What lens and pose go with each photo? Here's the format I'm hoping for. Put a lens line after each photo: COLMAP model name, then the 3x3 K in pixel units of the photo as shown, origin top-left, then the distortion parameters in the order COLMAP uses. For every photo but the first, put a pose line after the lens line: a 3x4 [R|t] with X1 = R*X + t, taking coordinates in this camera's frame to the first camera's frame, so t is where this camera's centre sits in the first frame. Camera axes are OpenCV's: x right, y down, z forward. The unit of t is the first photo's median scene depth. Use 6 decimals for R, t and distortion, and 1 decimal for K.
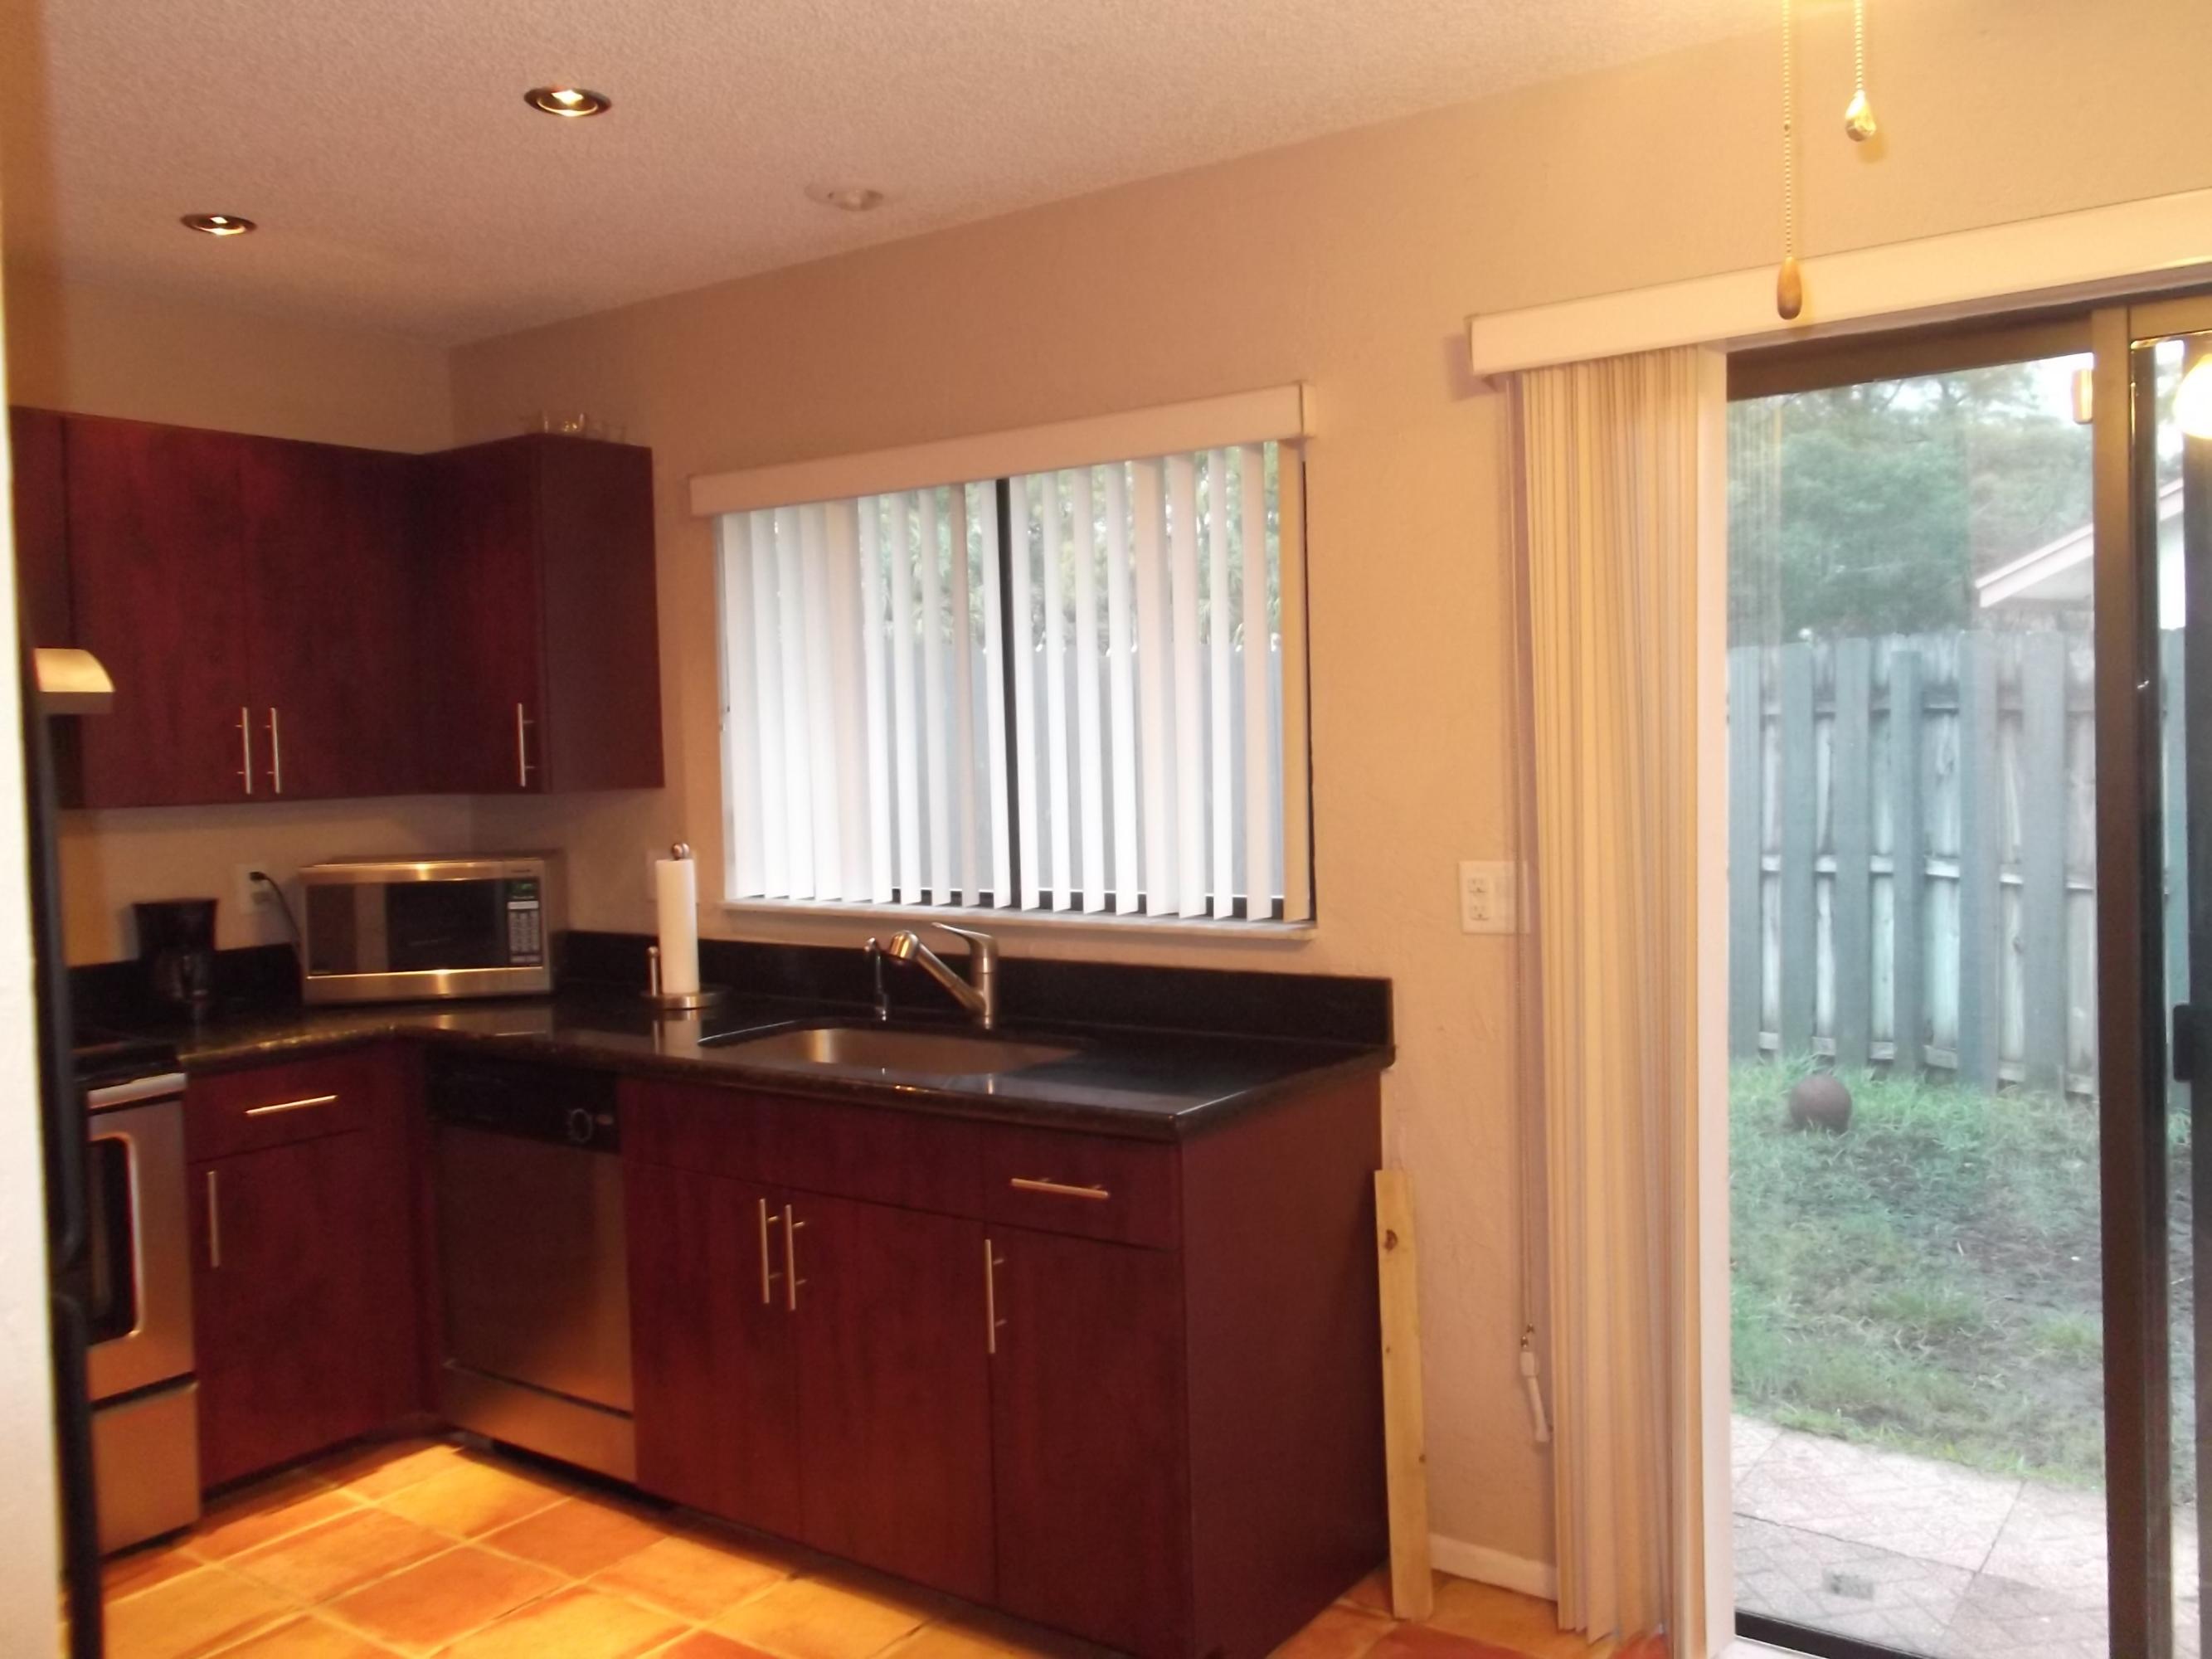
lens RADIAL K [[1800.3, 0, 1106.0], [0, 1800.3, 829.5], [0, 0, 1]] dist [-0.006749, 0.004097]
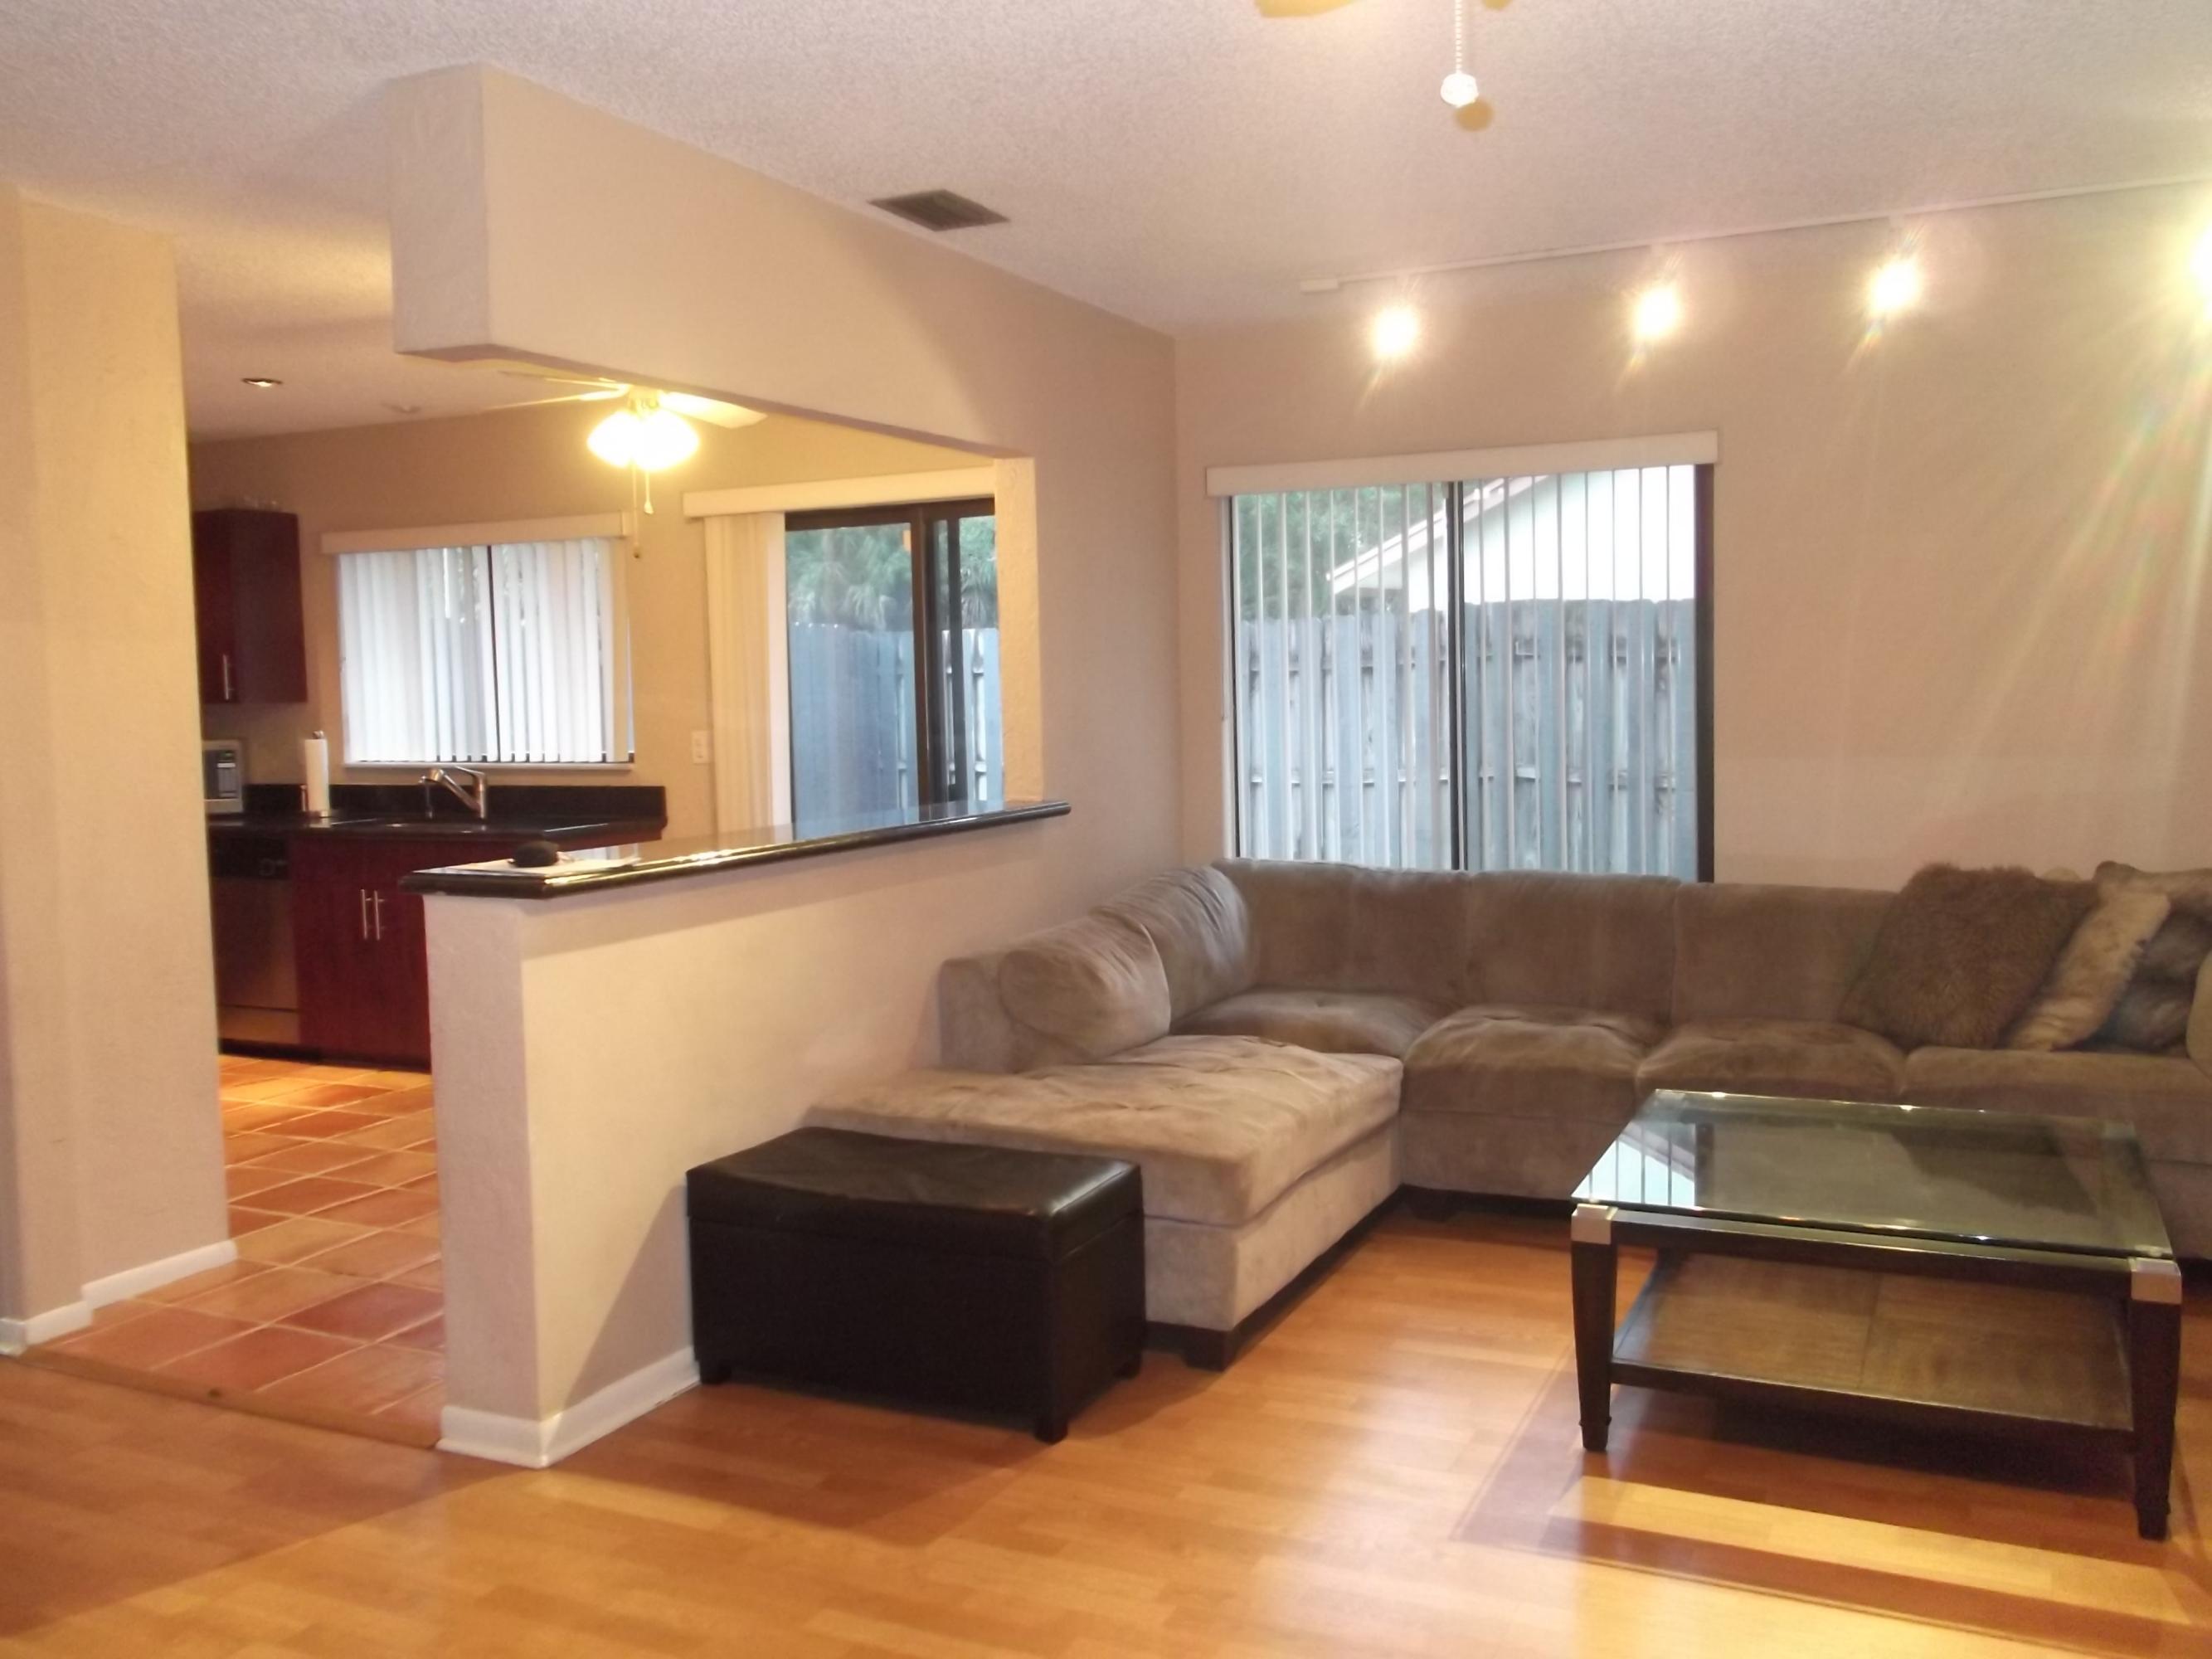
lens RADIAL K [[1849.5, 0, 1112.7], [0, 1849.5, 830.7], [0, 0, 1]] dist [0.005801, 0.013005]
pose [[0.983833, -0.006434, 0.178971, 0.249394], [0.002851, 0.999790, 0.020270, 0.080942], [-0.179064, -0.019432, 0.983645, -1.128535]]
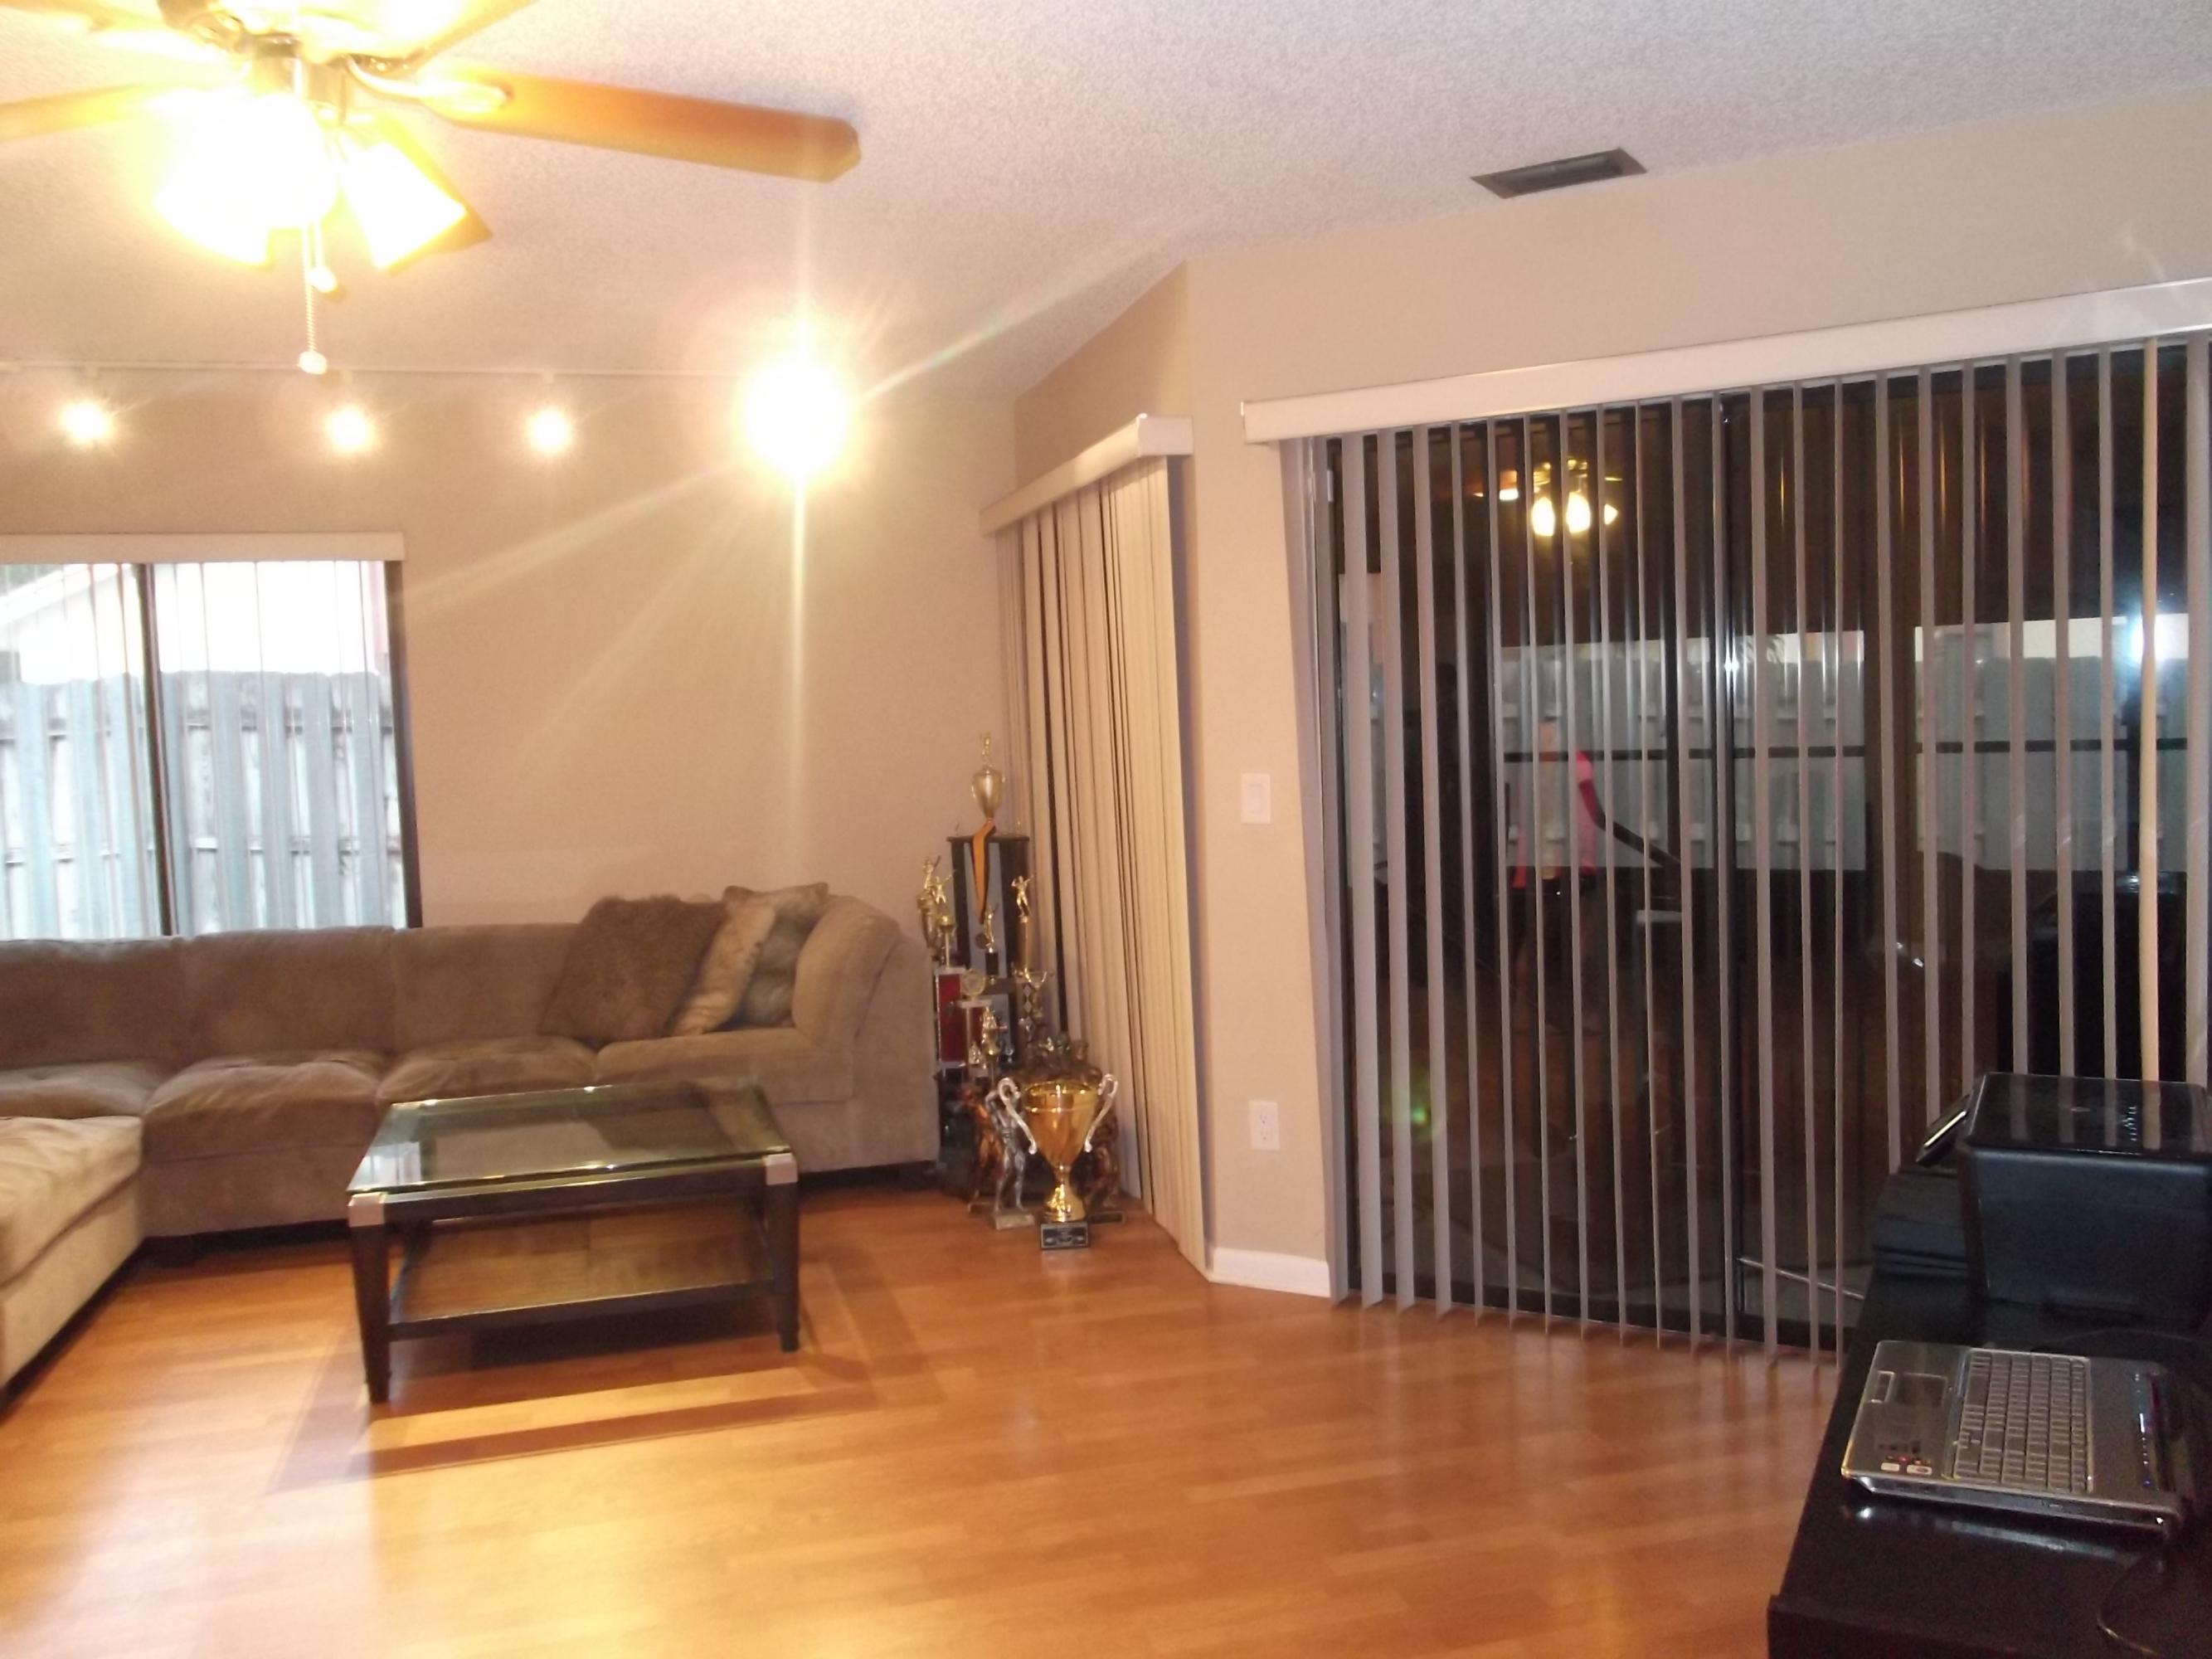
lens RADIAL K [[1800.3, 0, 1106.0], [0, 1800.3, 829.5], [0, 0, 1]] dist [-0.006749, 0.004097]
pose [[0.634401, -0.039138, 0.772013, 0.082731], [0.053247, 0.998558, 0.006867, 0.087869], [-0.771168, 0.036751, 0.635570, -1.327843]]
